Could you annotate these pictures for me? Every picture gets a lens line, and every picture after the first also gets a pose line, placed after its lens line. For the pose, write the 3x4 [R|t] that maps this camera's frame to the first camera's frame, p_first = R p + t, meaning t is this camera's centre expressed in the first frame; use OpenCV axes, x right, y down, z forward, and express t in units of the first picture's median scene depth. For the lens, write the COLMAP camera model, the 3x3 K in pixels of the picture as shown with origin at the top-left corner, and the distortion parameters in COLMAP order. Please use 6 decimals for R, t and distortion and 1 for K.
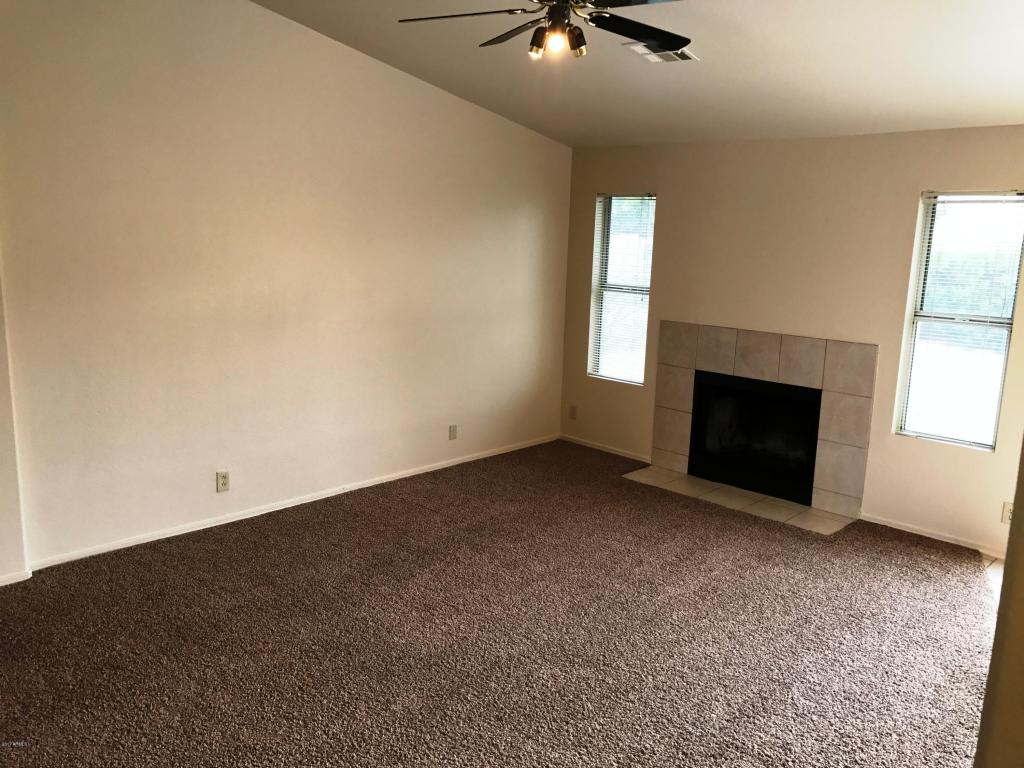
lens RADIAL K [[844.6, 0, 490.5], [0, 844.6, 385.5], [0, 0, 1]] dist [0.034102, -0.032207]
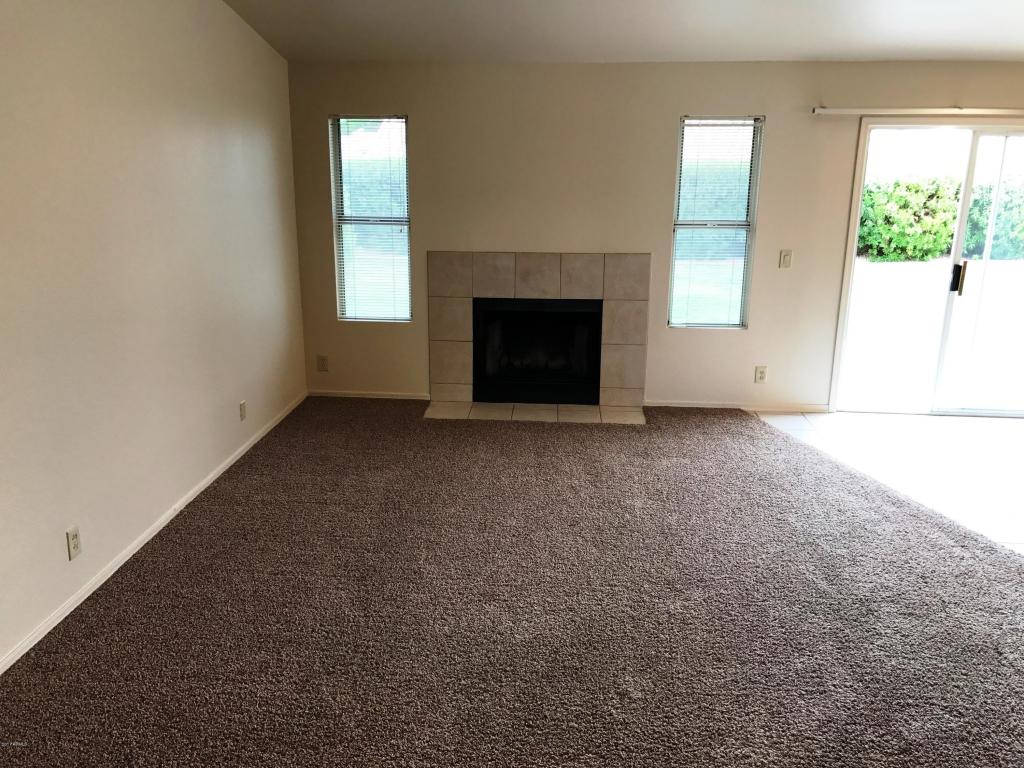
lens RADIAL K [[844.6, 0, 504.5], [0, 844.6, 394.6], [0, 0, 1]] dist [0.034102, -0.032207]
pose [[0.756171, -0.199596, 0.623191, -0.408900], [0.139012, 0.979607, 0.145074, -0.049979], [-0.639438, -0.023070, 0.768496, 0.225032]]
